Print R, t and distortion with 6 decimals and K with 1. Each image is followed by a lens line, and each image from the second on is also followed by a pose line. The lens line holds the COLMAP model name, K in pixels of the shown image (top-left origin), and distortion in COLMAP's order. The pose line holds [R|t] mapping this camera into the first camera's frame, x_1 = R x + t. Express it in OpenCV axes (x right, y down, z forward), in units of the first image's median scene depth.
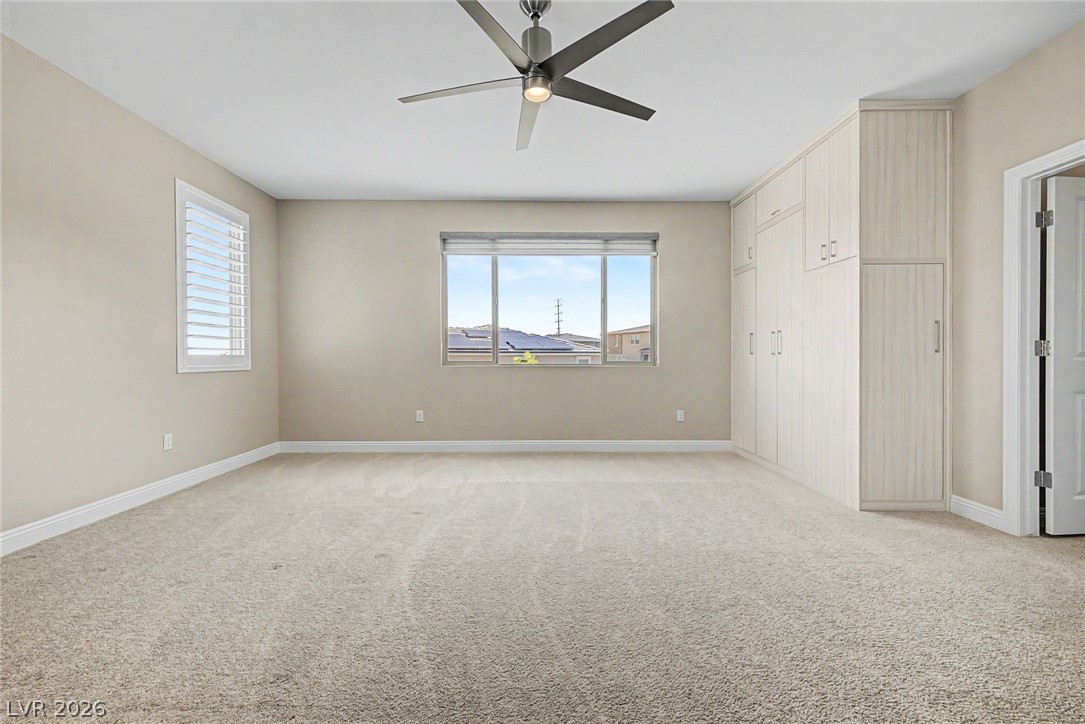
lens RADIAL K [[451.1, 0, 542.1], [0, 451.1, 363.2], [0, 0, 1]] dist [-0.000872, -0.000244]
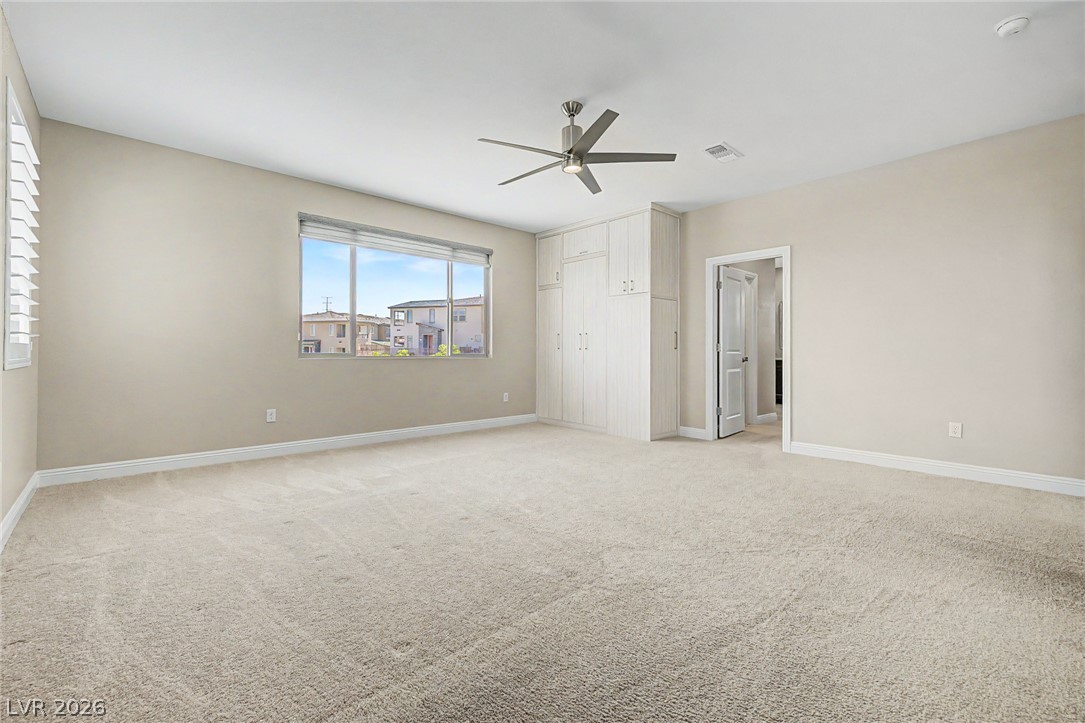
lens RADIAL K [[458.3, 0, 531.1], [0, 458.3, 353.9], [0, 0, 1]] dist [-0.000596, -0.000547]
pose [[0.753163, 0.002399, 0.657830, -0.497261], [0.000792, 0.999989, -0.004555, 0.001504], [-0.657834, 0.003952, 0.753153, -0.008949]]
